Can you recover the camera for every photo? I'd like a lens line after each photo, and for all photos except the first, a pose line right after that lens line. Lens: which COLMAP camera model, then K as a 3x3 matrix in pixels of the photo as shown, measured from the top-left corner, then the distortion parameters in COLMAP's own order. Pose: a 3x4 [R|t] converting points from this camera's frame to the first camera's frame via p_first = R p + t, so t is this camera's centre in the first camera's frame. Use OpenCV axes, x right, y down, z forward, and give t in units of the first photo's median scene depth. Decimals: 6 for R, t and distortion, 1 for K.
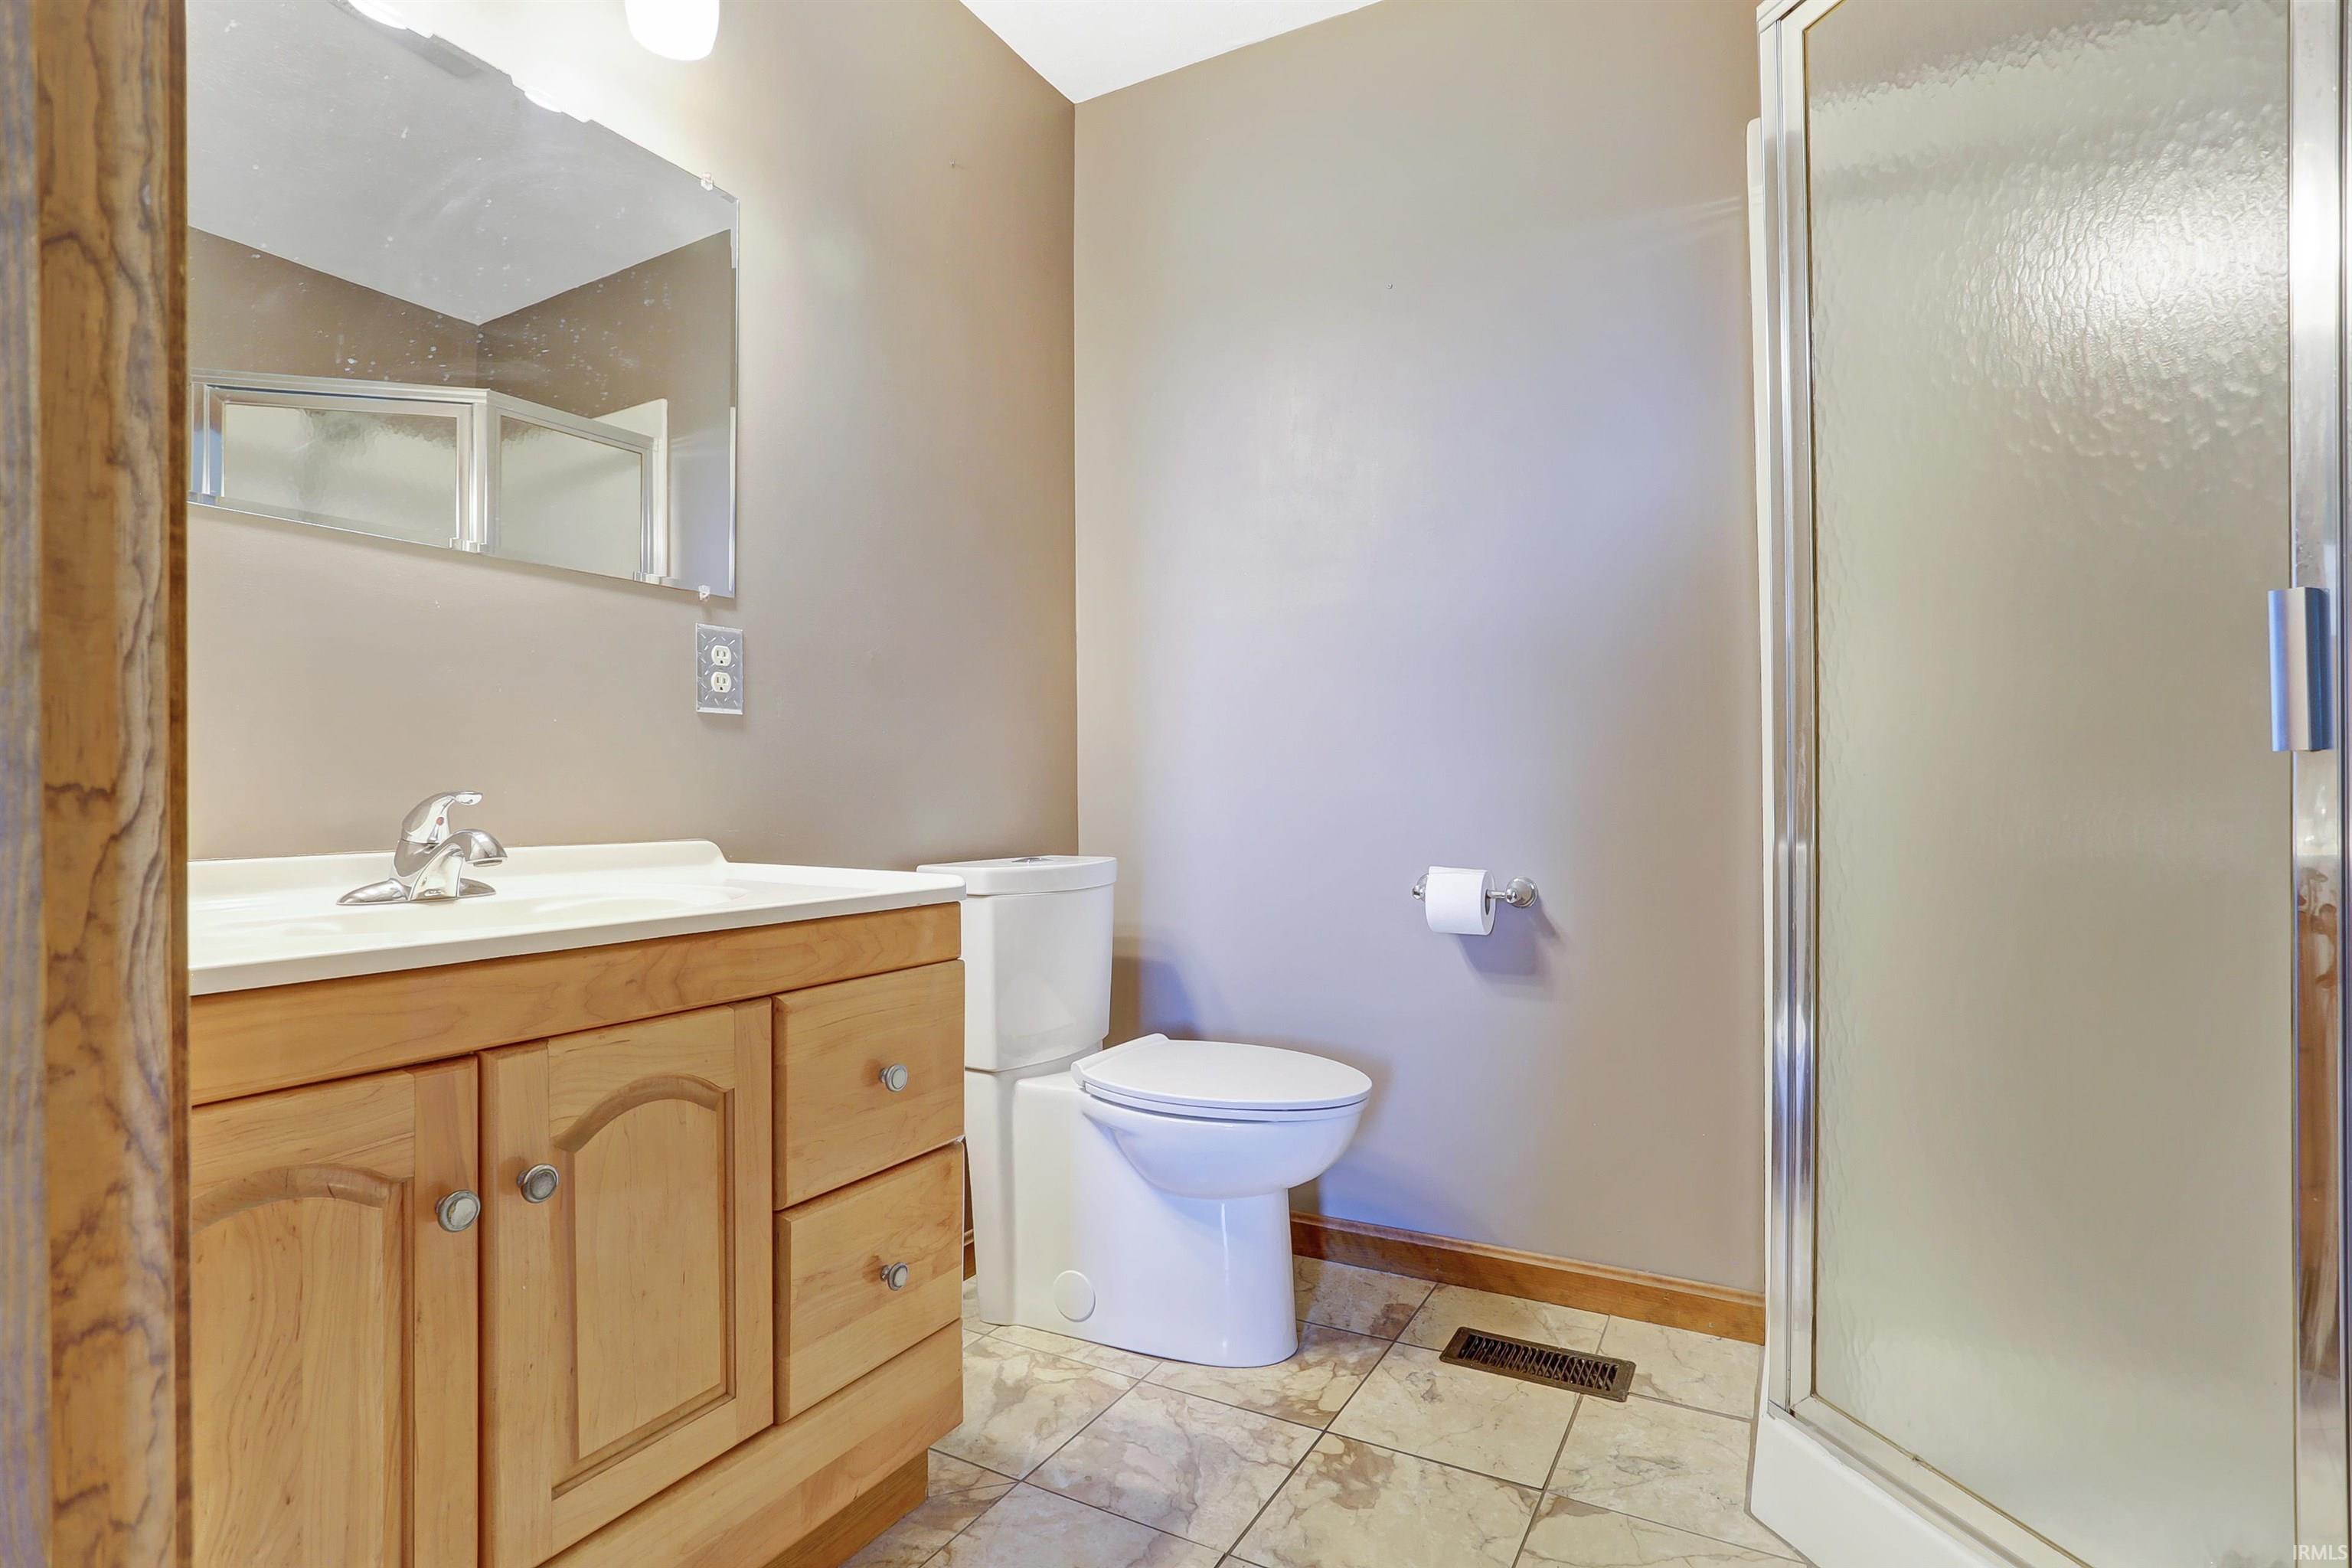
lens RADIAL K [[1138.2, 0, 1176.8], [0, 1138.2, 784.6], [0, 0, 1]] dist [-0.024430, 0.001804]
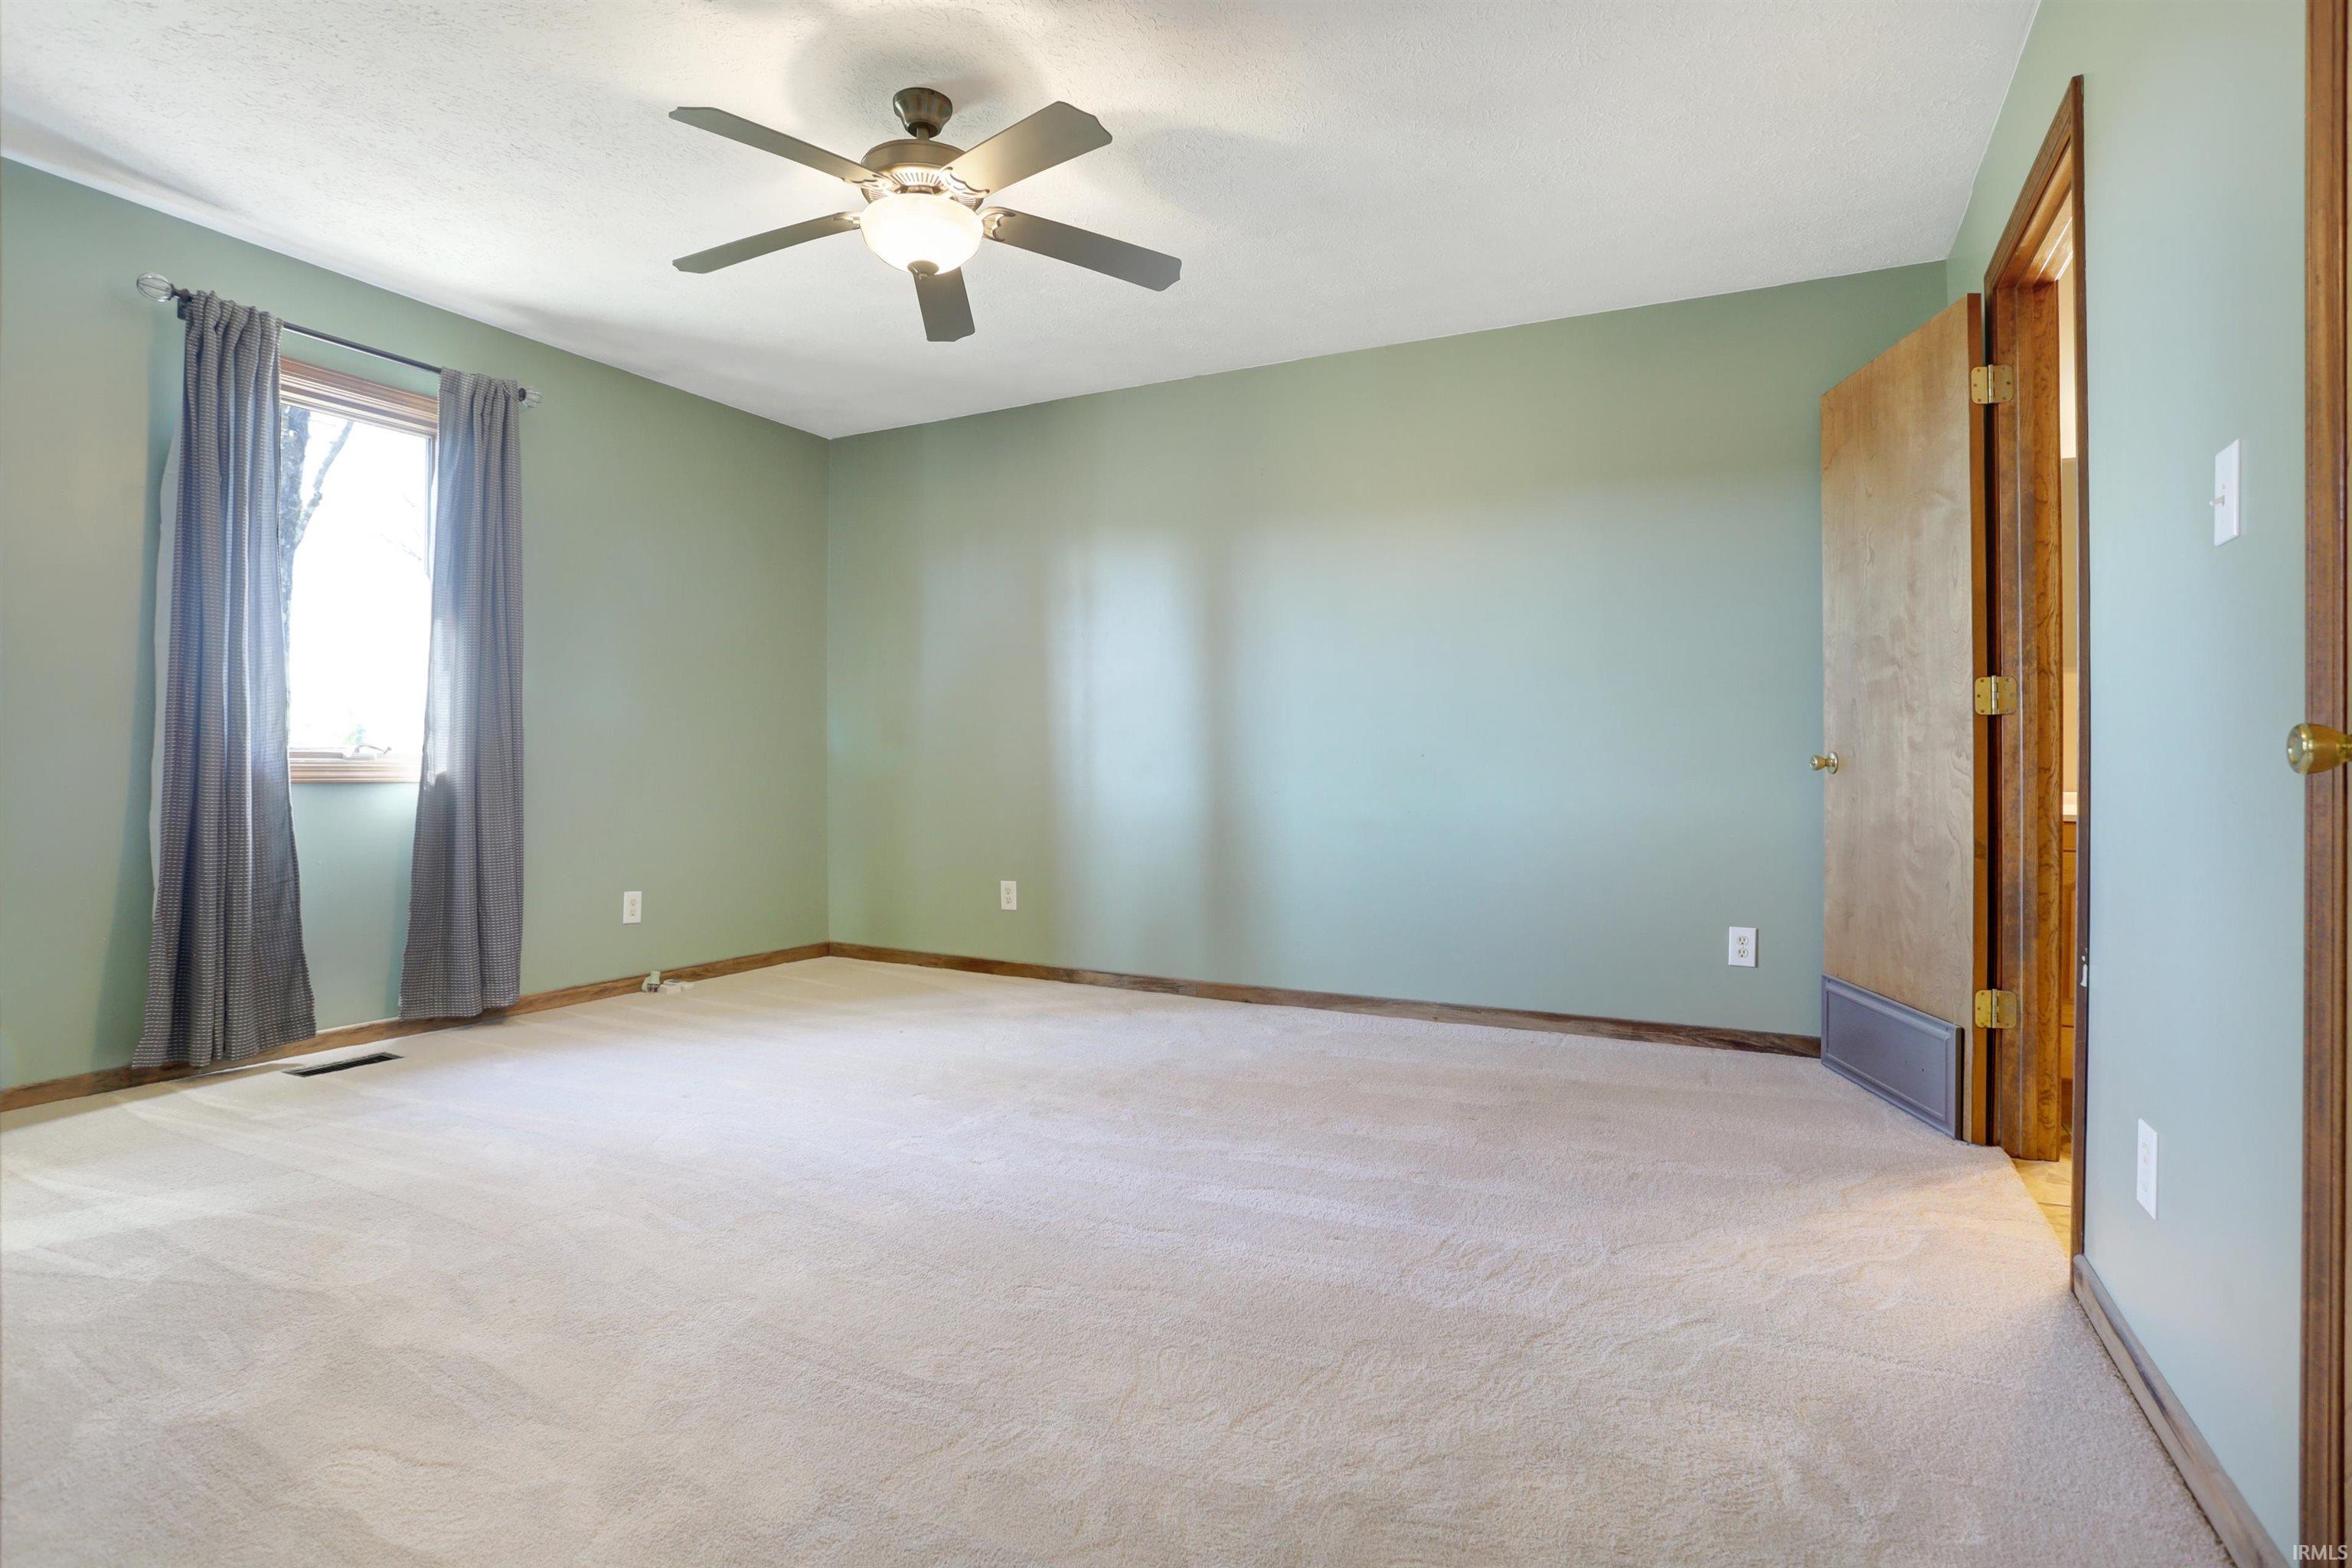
lens RADIAL K [[1138.2, 0, 1177.1], [0, 1138.2, 770.8], [0, 0, 1]] dist [-0.024430, 0.001804]
pose [[0.037759, 0.010570, -0.999231, 2.920989], [0.005888, 0.999924, 0.010800, -0.046021], [0.999270, -0.006292, 0.037694, -2.324433]]
